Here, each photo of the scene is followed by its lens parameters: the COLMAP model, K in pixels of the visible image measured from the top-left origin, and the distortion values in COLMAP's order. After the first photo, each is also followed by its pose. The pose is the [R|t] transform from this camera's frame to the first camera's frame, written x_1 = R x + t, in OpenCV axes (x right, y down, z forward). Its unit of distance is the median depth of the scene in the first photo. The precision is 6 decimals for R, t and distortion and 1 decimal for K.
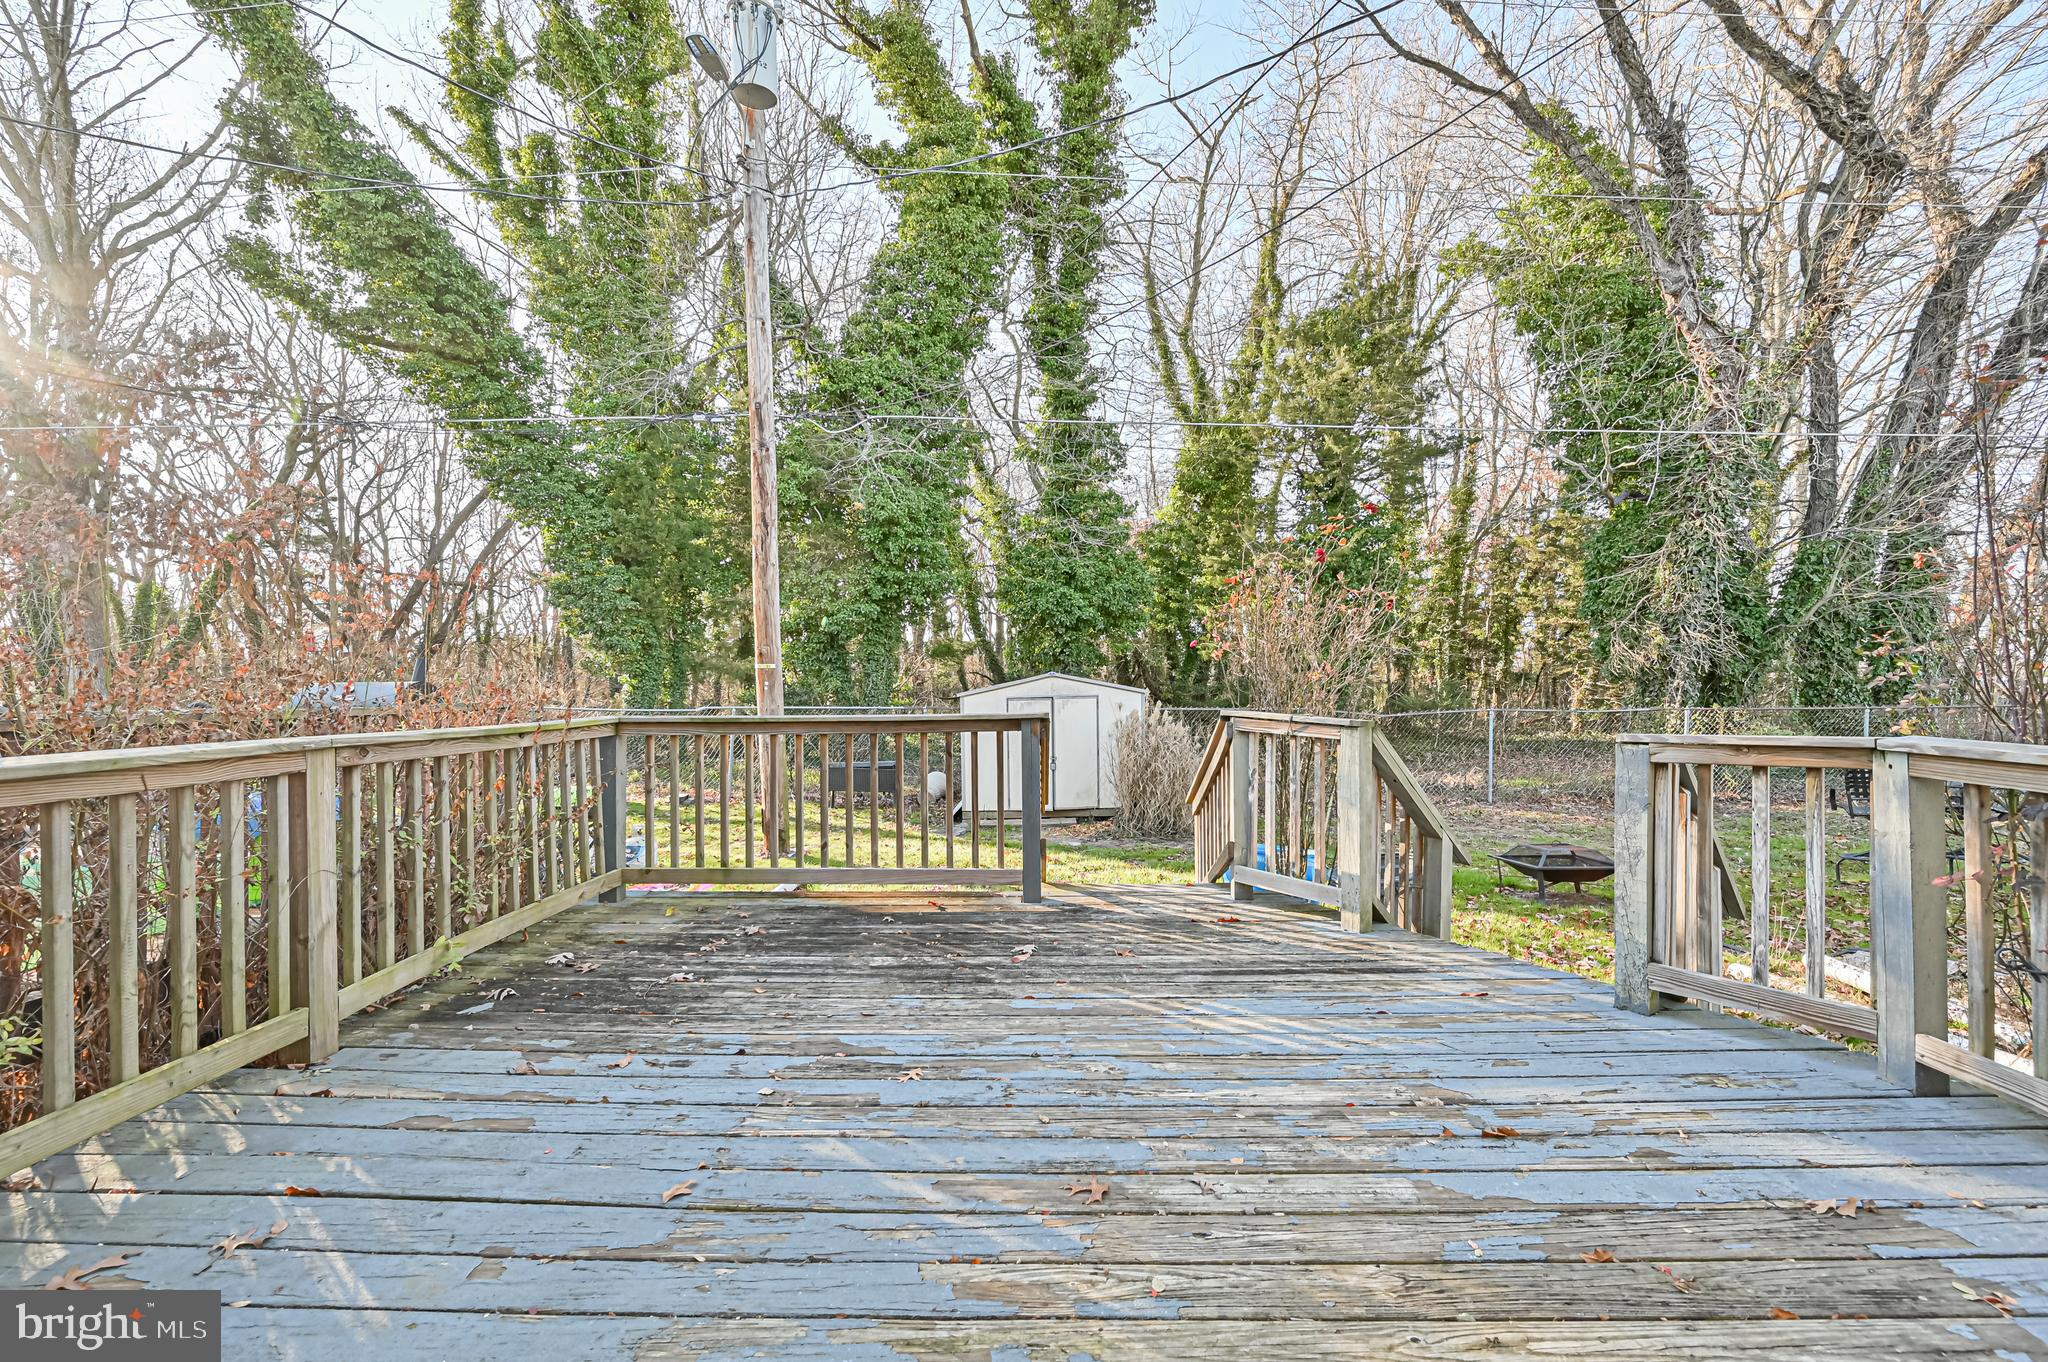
lens RADIAL K [[806.7, 0, 1023.5], [0, 806.7, 683.5], [0, 0, 1]] dist [-0.002359, 0.000743]
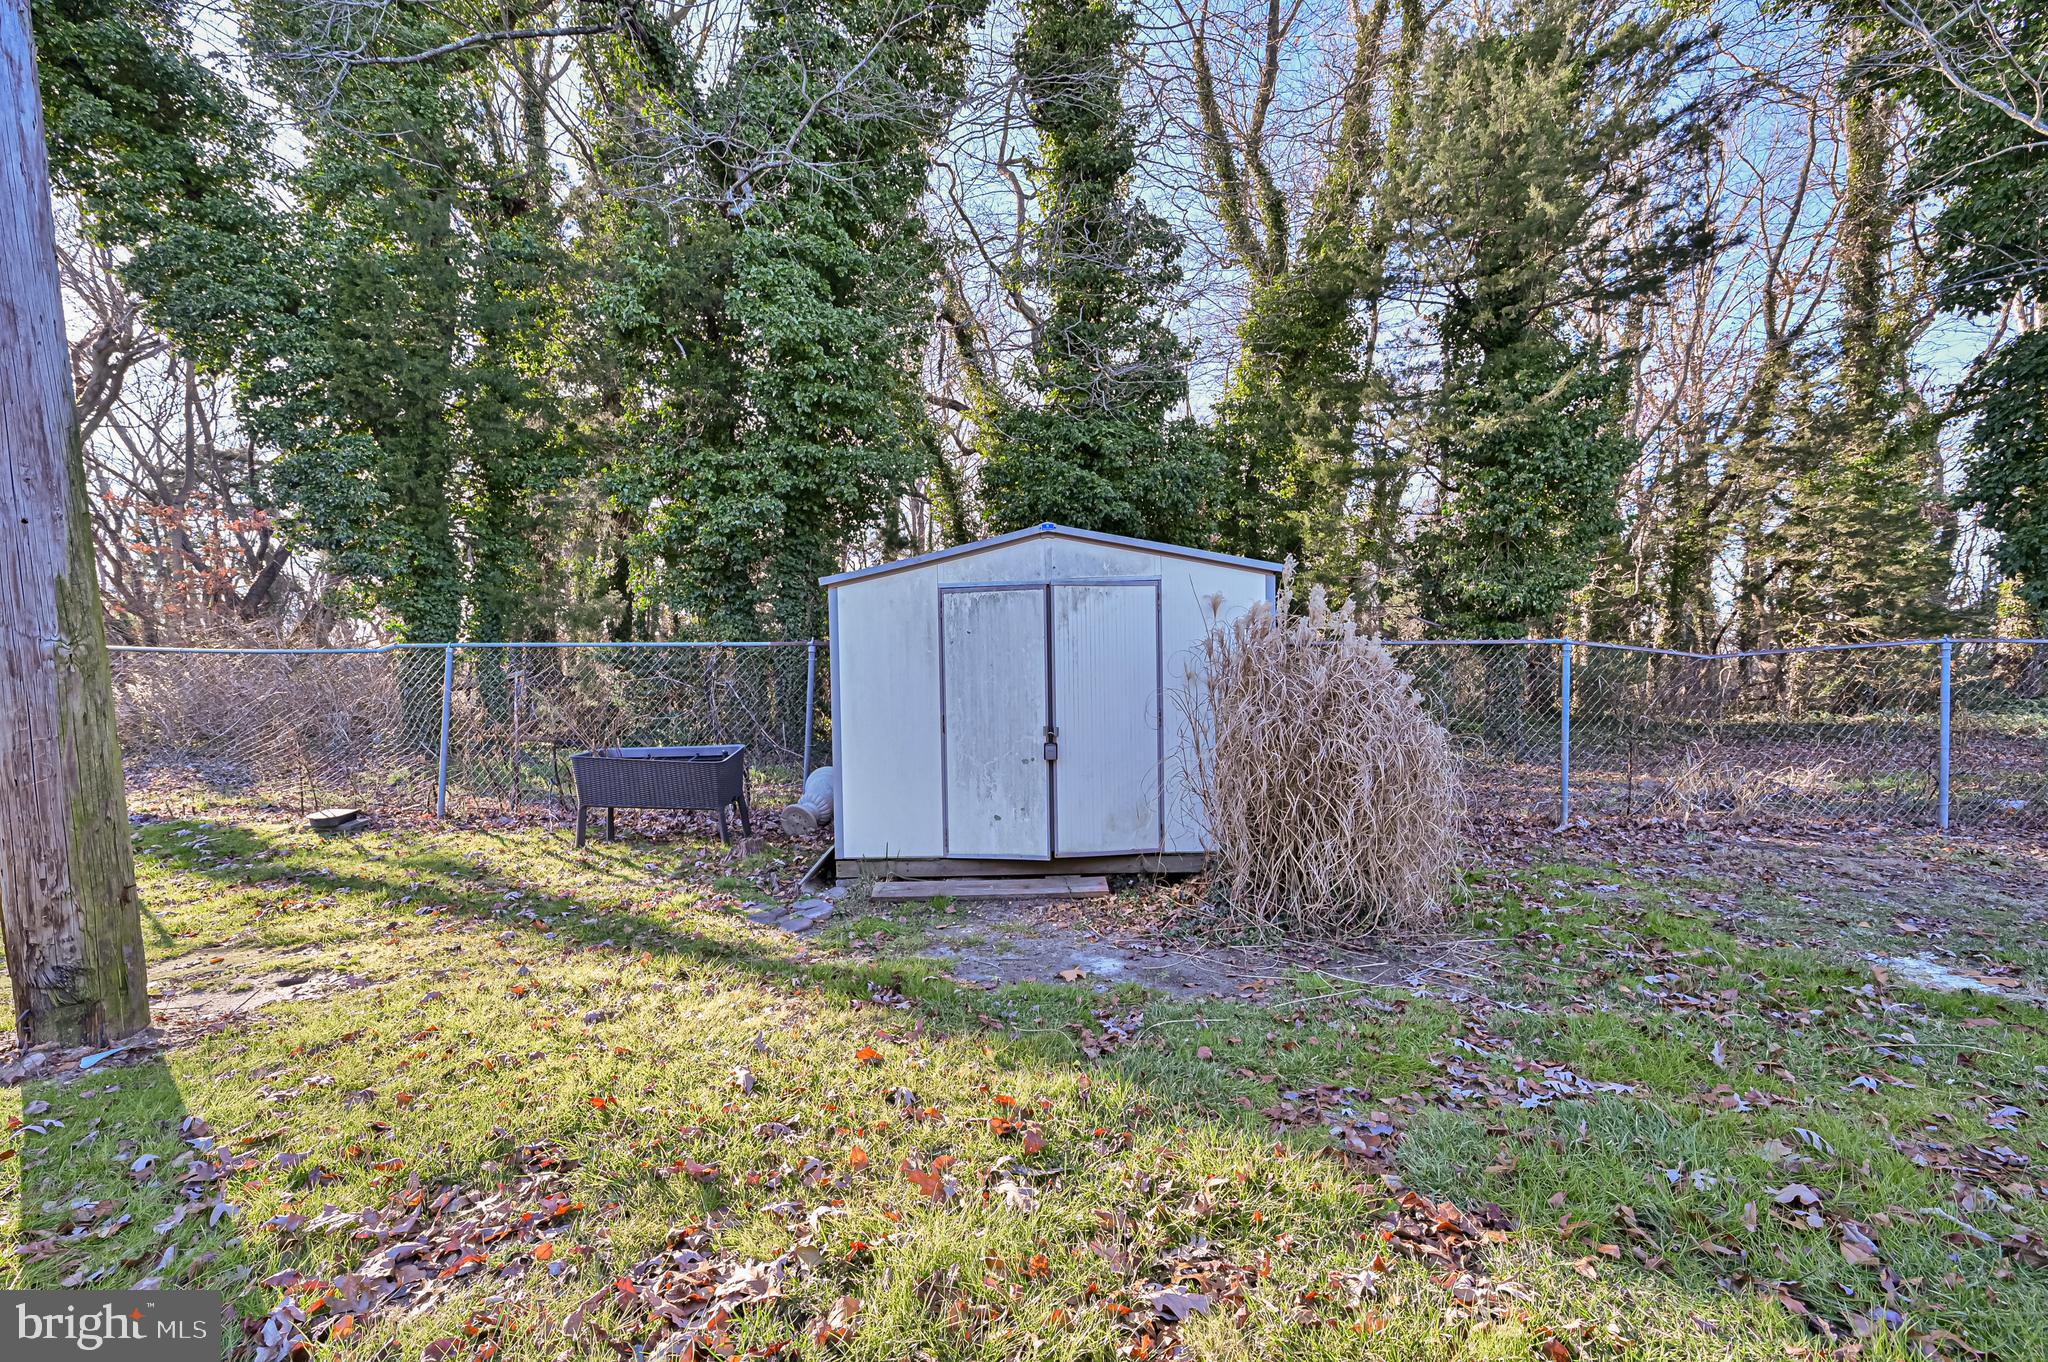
lens RADIAL K [[806.7, 0, 1028.0], [0, 806.7, 687.0], [0, 0, 1]] dist [-0.002359, 0.000743]
pose [[0.999774, -0.003814, -0.020908, 0.020892], [0.003905, 0.999983, 0.004313, 0.042970], [0.020891, -0.004394, 0.999772, 0.371024]]
